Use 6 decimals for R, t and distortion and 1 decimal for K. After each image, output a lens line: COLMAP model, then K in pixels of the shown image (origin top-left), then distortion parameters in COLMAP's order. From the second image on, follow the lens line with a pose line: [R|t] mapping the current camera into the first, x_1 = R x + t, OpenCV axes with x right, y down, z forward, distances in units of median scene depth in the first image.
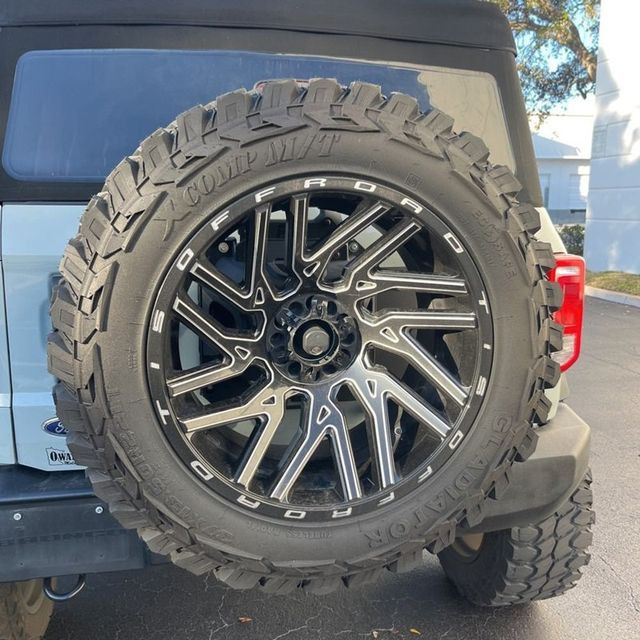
lens RADIAL K [[650.6, 0, 321.1], [0, 650.6, 315.4], [0, 0, 1]] dist [0.037257, 0.000000]
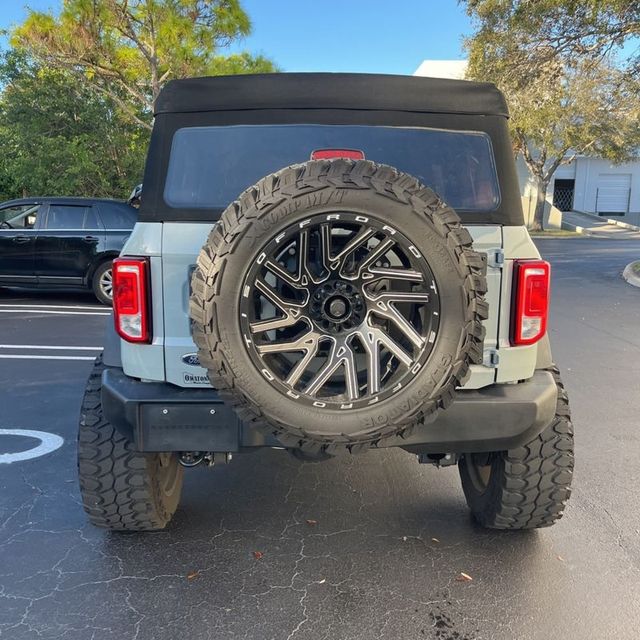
lens RADIAL K [[650.6, 0, 319.2], [0, 650.6, 324.3], [0, 0, 1]] dist [0.037257, 0.000000]
pose [[0.984773, 0.038193, -0.169600, 0.244769], [-0.035916, 0.999219, 0.016476, 0.058476], [0.170097, -0.010134, 0.985375, -0.711786]]
